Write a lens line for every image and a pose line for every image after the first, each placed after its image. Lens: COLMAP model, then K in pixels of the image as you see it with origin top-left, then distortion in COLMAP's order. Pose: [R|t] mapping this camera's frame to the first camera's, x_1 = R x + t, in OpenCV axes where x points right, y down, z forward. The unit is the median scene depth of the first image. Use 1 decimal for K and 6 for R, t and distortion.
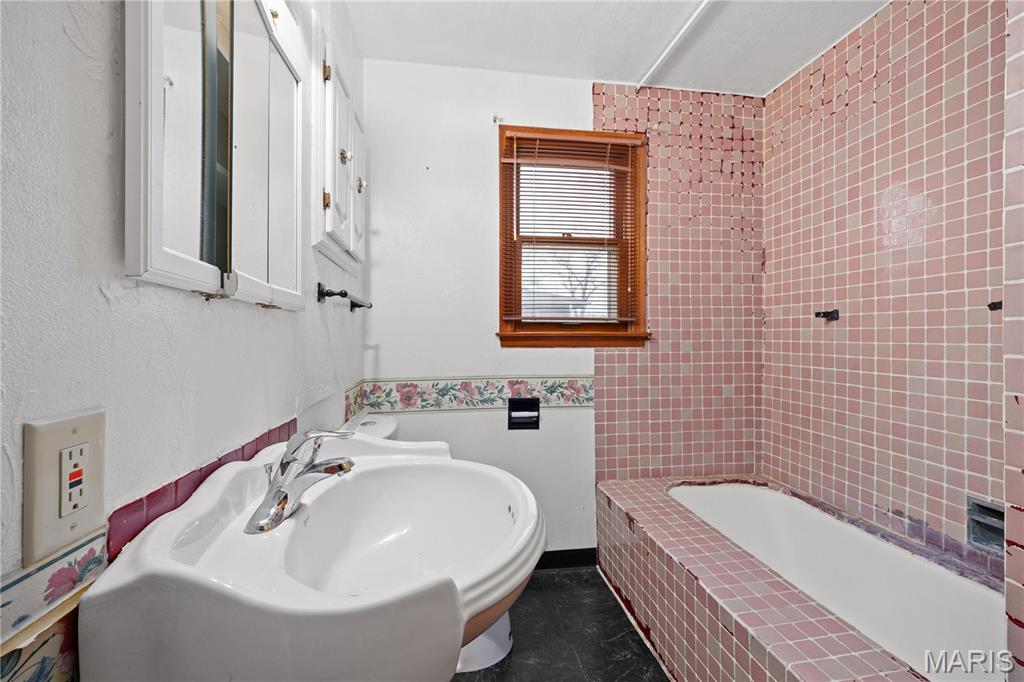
lens RADIAL K [[439.8, 0, 510.8], [0, 439.8, 340.1], [0, 0, 1]] dist [0.000025, 0.000001]
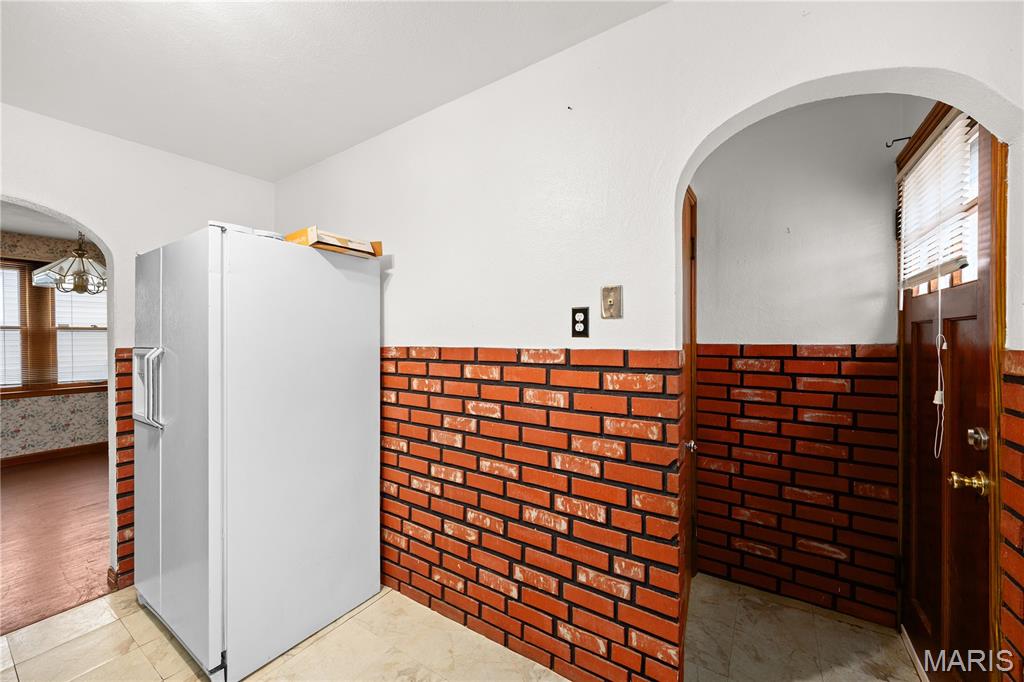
lens RADIAL K [[389.0, 0, 513.4], [0, 389.0, 338.9], [0, 0, 1]] dist [-0.000119, -0.000016]
pose [[0.746541, -0.002530, -0.665334, 3.823065], [0.006045, 0.999977, 0.002980, 0.042412], [0.665312, -0.006247, 0.746540, -4.923206]]
